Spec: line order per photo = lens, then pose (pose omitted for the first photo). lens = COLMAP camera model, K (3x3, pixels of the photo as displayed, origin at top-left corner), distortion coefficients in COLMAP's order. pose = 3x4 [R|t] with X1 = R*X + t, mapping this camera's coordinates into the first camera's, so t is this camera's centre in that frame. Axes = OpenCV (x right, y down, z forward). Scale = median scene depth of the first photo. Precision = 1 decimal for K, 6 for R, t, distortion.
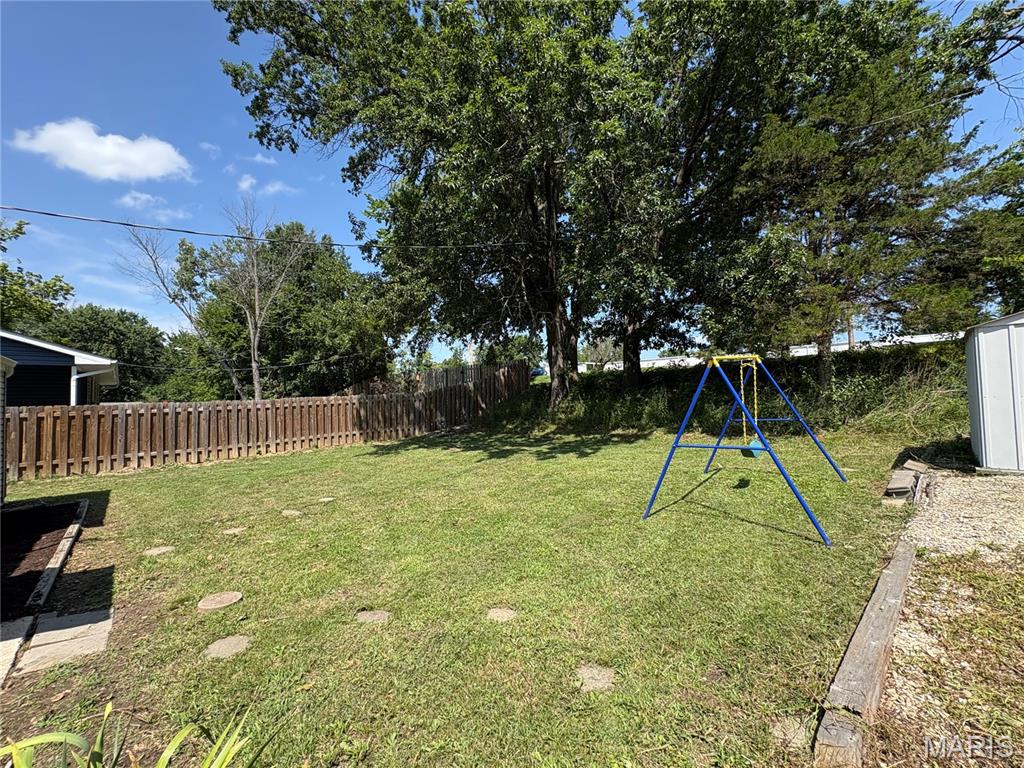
lens RADIAL K [[409.8, 0, 511.1], [0, 409.8, 380.6], [0, 0, 1]] dist [-0.000183, 0.000042]
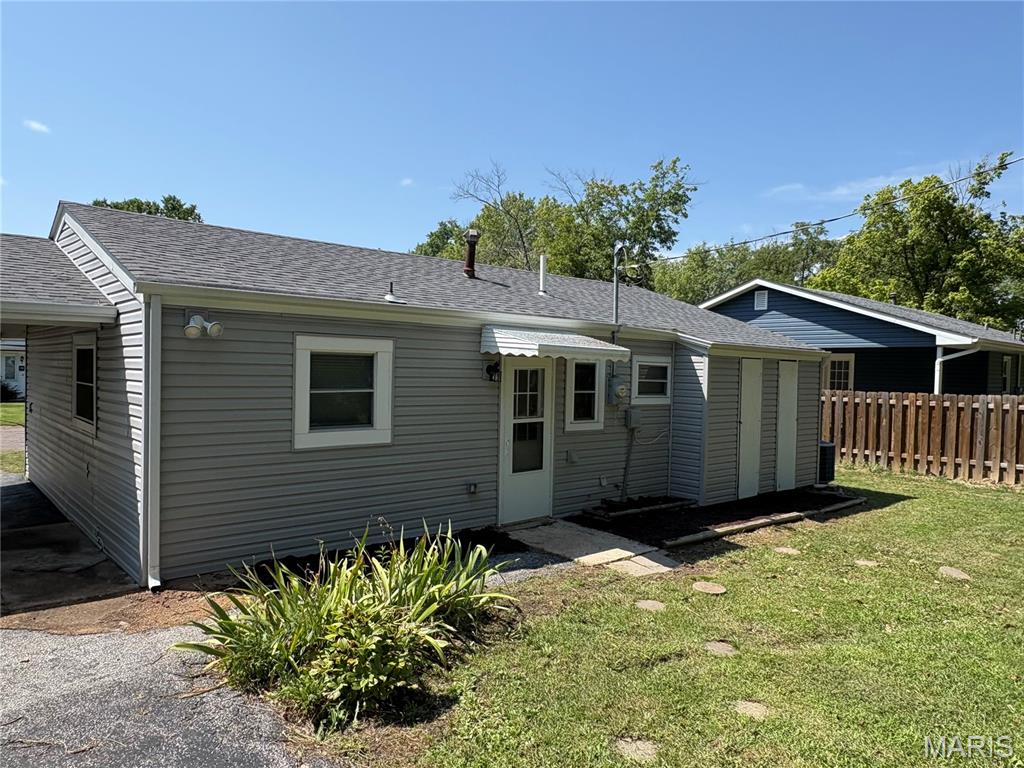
lens RADIAL K [[688.5, 0, 511.4], [0, 688.5, 385.7], [0, 0, 1]] dist [0.002300, 0.000773]
pose [[-0.031908, 0.045581, -0.998451, 0.373813], [0.017278, 0.998835, 0.045046, -0.034874], [0.999341, -0.015814, -0.032658, 0.171668]]
